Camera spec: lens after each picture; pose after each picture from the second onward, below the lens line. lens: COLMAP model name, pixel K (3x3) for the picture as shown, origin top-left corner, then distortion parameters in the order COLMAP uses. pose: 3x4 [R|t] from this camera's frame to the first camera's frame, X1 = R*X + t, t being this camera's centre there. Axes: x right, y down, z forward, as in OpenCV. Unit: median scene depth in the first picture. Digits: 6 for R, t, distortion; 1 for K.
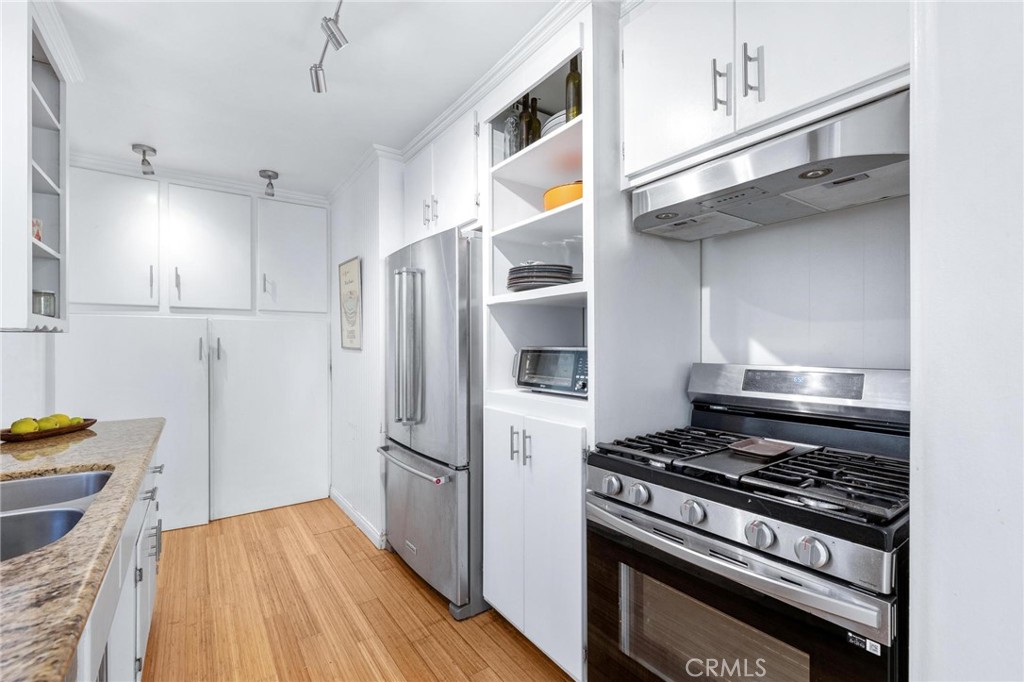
lens RADIAL K [[446.0, 0, 510.8], [0, 446.0, 348.2], [0, 0, 1]] dist [-0.000081, -0.000148]
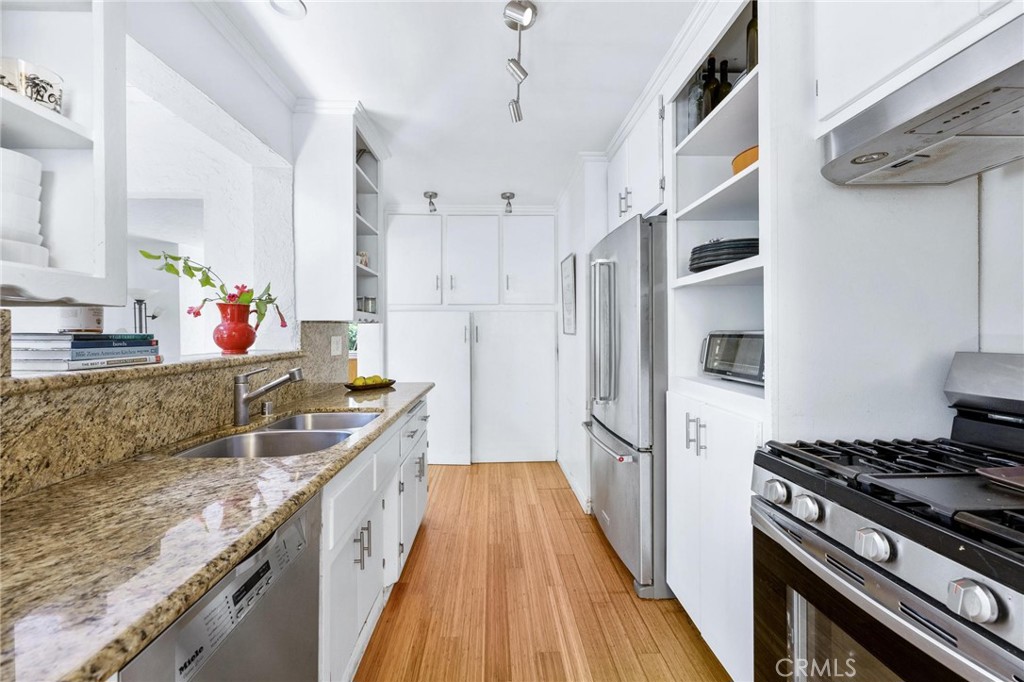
lens RADIAL K [[410.9, 0, 508.2], [0, 410.9, 337.6], [0, 0, 1]] dist [0.000048, 0.000046]
pose [[0.836862, 0.003842, -0.547401, 0.143494], [-0.001535, 0.999988, 0.004672, 0.007506], [0.547412, -0.003069, 0.836857, 0.045646]]
